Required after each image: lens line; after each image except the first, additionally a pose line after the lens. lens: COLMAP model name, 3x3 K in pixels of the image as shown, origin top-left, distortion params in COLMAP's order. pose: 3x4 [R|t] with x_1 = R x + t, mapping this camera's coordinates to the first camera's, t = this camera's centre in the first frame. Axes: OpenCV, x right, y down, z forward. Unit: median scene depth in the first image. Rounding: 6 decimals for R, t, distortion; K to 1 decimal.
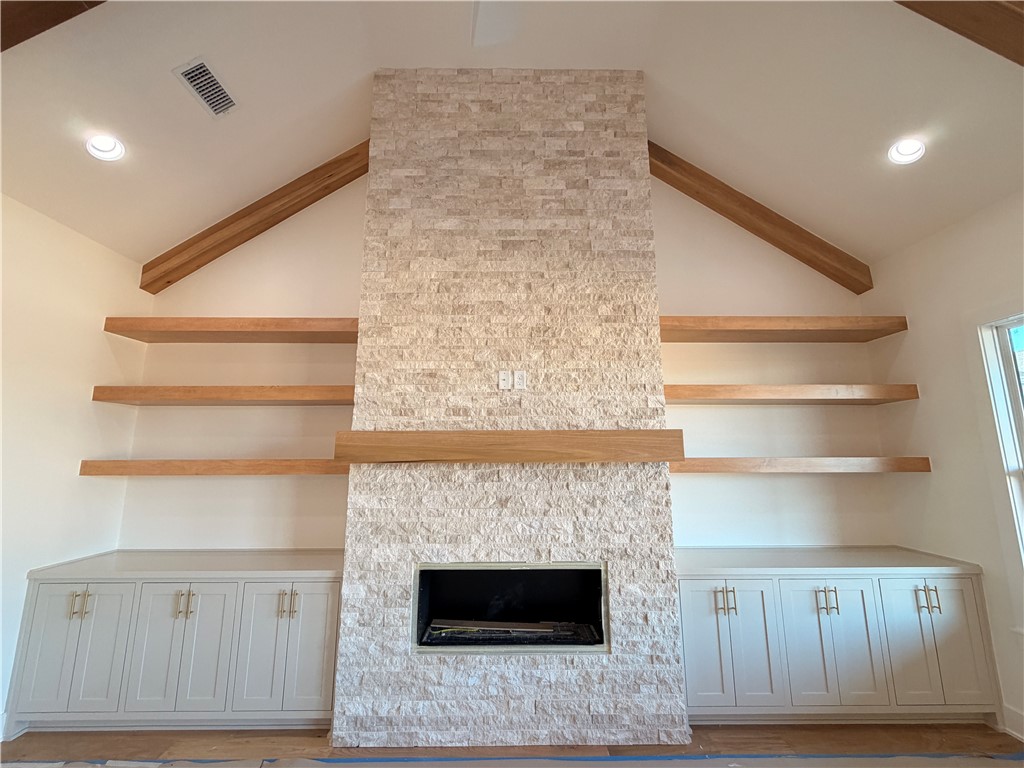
lens RADIAL K [[407.0, 0, 510.3], [0, 407.0, 384.7], [0, 0, 1]] dist [-0.000200, 0.000231]
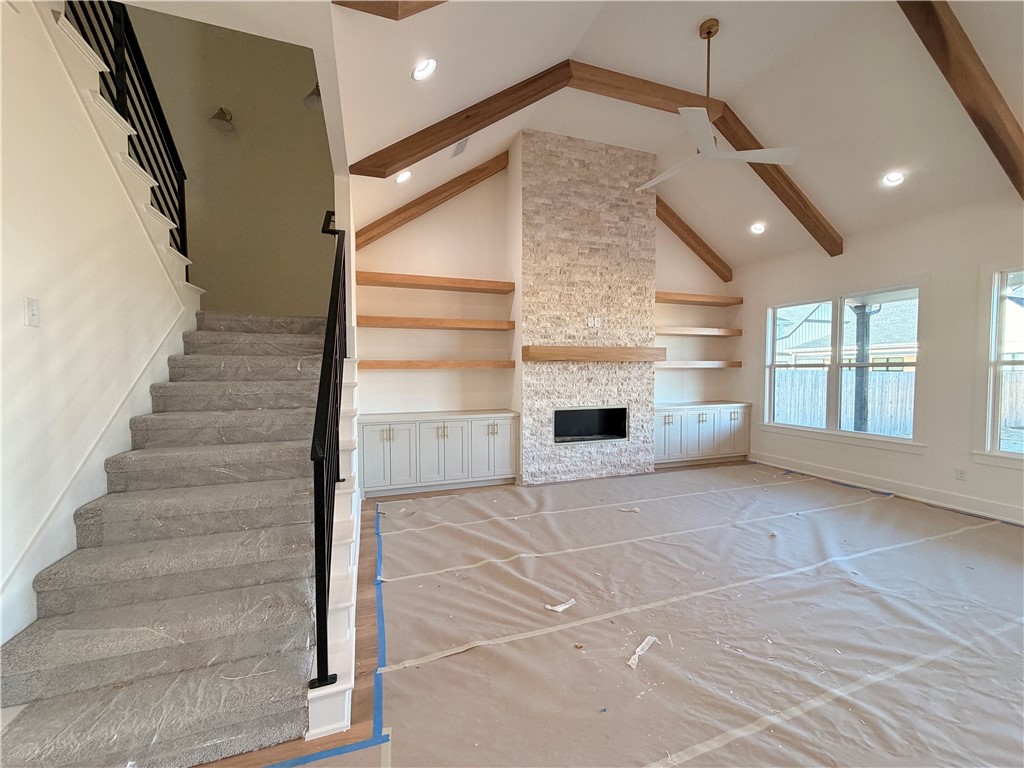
lens RADIAL K [[407.0, 0, 510.3], [0, 407.0, 384.7], [0, 0, 1]] dist [-0.000200, 0.000231]
pose [[0.947792, -0.012984, 0.318623, -1.073271], [-0.051420, 0.979873, 0.192887, -0.078392], [-0.314715, -0.199201, 0.928048, -0.851042]]
